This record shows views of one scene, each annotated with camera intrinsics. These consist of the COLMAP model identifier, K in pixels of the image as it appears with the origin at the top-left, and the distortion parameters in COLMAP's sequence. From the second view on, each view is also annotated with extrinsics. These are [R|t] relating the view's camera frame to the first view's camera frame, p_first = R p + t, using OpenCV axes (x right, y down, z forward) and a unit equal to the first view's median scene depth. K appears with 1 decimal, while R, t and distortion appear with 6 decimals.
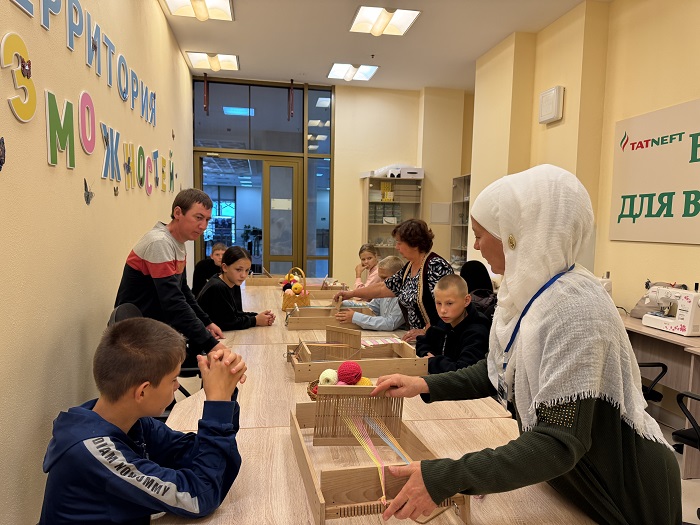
lens RADIAL K [[516.2, 0, 347.7], [0, 516.2, 266.8], [0, 0, 1]] dist [-0.011621, -0.041998]
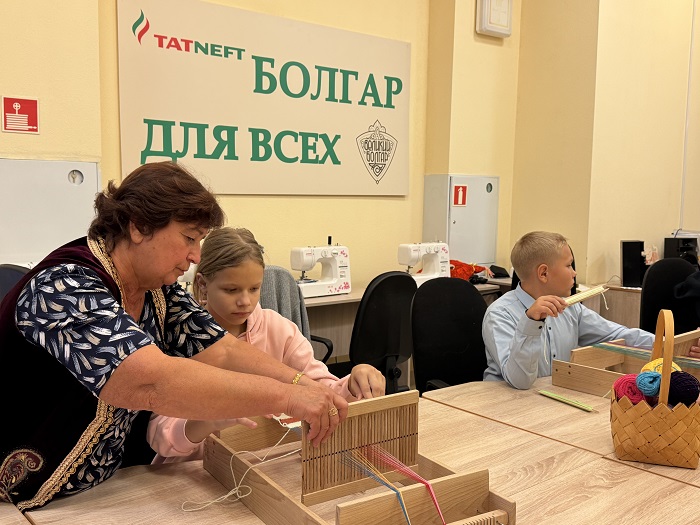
lens RADIAL K [[735.6, 0, 350.7], [0, 735.6, 266.1], [0, 0, 1]] dist [0.094855, 0.000000]
pose [[-0.526653, -0.110078, 0.842923, -0.387694], [0.048464, 0.986080, 0.159053, -0.104760], [-0.848698, 0.124617, -0.513987, 1.391870]]
